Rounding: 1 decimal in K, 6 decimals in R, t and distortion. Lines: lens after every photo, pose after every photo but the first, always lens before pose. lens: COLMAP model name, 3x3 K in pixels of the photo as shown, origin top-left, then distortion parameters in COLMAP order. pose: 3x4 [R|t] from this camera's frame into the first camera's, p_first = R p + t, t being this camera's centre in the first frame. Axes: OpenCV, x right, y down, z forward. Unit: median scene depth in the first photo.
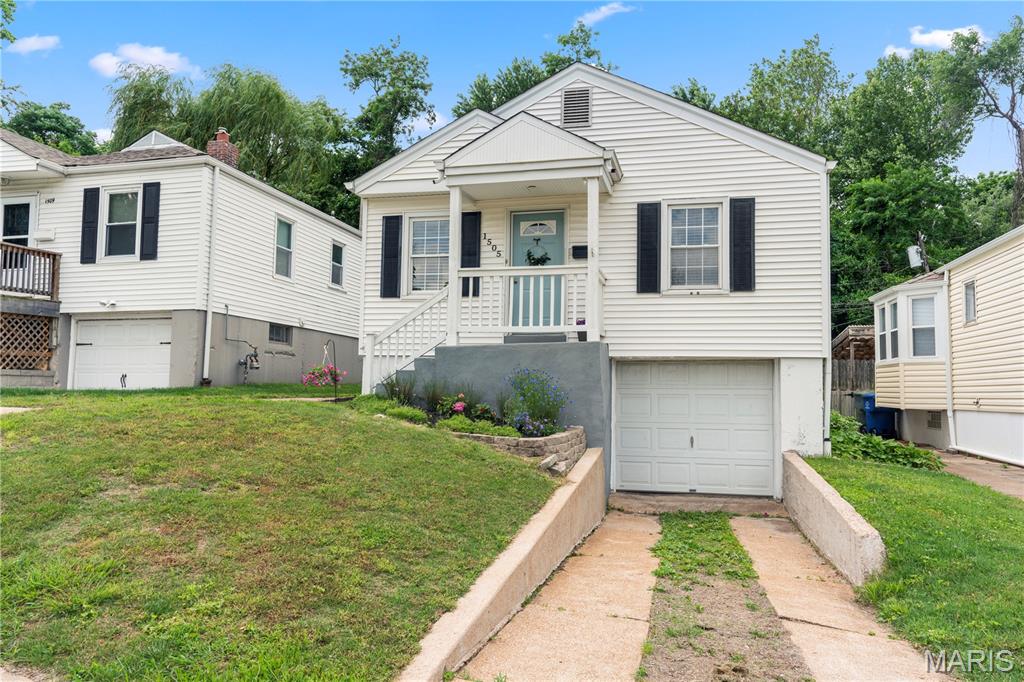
lens RADIAL K [[675.7, 0, 512.2], [0, 675.7, 346.4], [0, 0, 1]] dist [-0.001104, -0.000909]
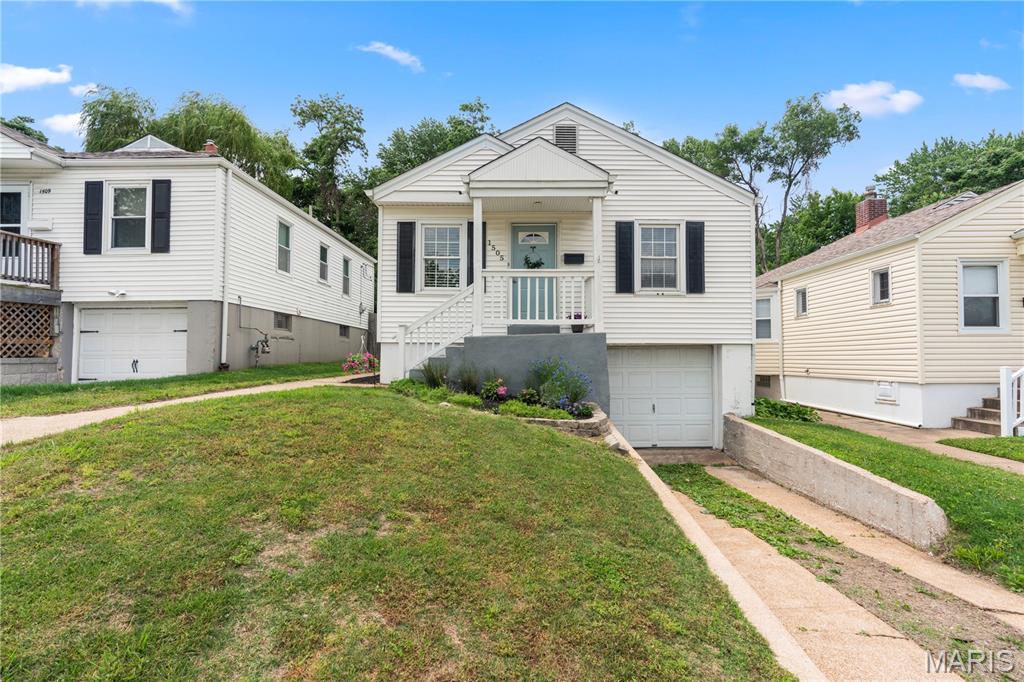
lens RADIAL K [[462.4, 0, 511.8], [0, 462.4, 341.6], [0, 0, 1]] dist [-0.013107, 0.006281]
pose [[0.973873, -0.005893, 0.227017, -0.189094], [-0.001980, 0.999405, 0.034437, -0.016308], [-0.227085, -0.033987, 0.973282, 0.188165]]
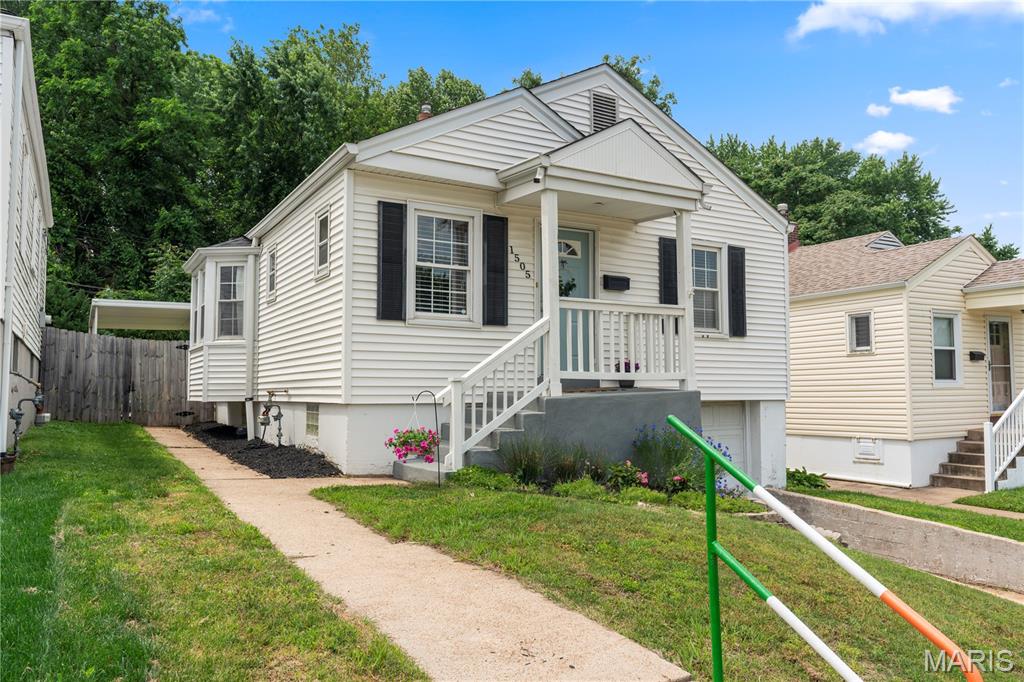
lens RADIAL K [[764.0, 0, 515.2], [0, 764.0, 340.8], [0, 0, 1]] dist [0.011109, -0.001319]
pose [[0.714657, 0.027938, 0.698917, -0.655921], [-0.028831, 0.999529, -0.010475, -0.048327], [-0.698881, -0.012665, 0.715126, 0.360942]]
